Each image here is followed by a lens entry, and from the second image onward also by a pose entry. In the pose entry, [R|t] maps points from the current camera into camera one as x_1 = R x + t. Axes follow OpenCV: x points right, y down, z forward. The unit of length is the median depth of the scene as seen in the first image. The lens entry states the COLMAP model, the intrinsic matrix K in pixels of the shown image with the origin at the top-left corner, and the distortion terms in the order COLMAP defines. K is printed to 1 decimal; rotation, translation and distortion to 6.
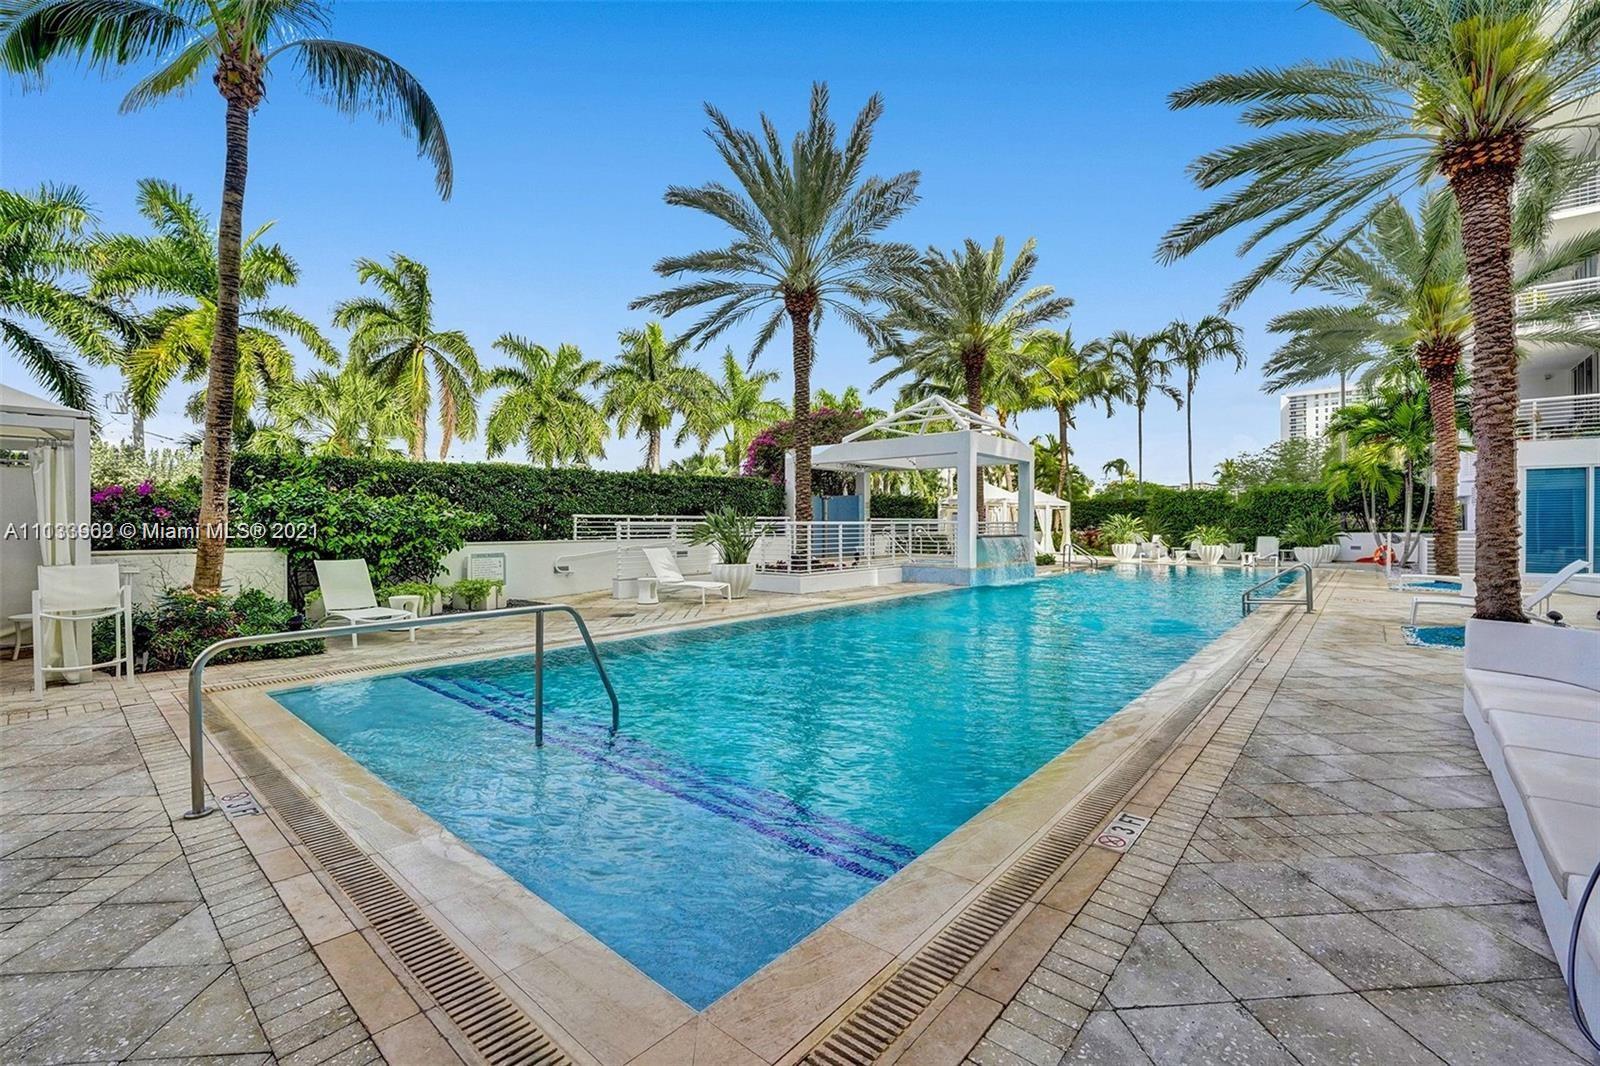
lens RADIAL K [[676.2, 0, 796.8], [0, 676.2, 533.0], [0, 0, 1]] dist [-0.013117, -0.000459]
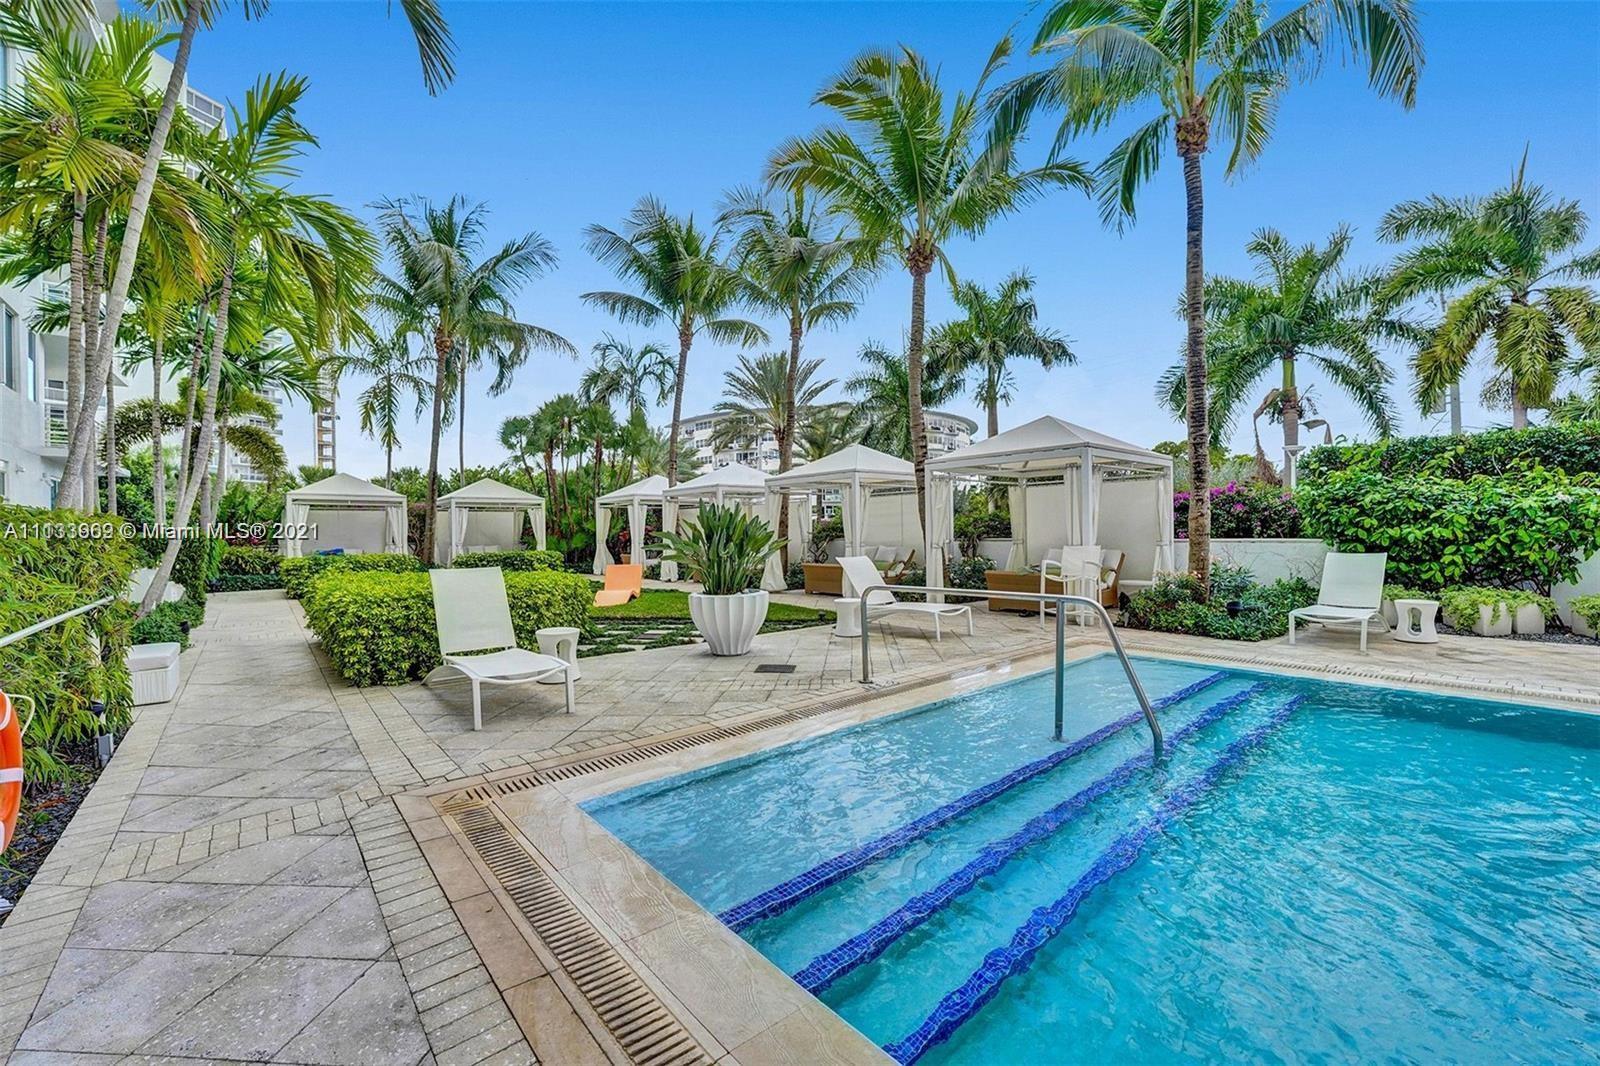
lens RADIAL K [[676.2, 0, 802.6], [0, 676.2, 529.3], [0, 0, 1]] dist [-0.013117, -0.000459]
pose [[-0.167312, -0.000745, -0.985904, 1.190081], [-0.000038, 1.000000, -0.000749, 0.037665], [0.985904, -0.000088, -0.167312, 1.565508]]
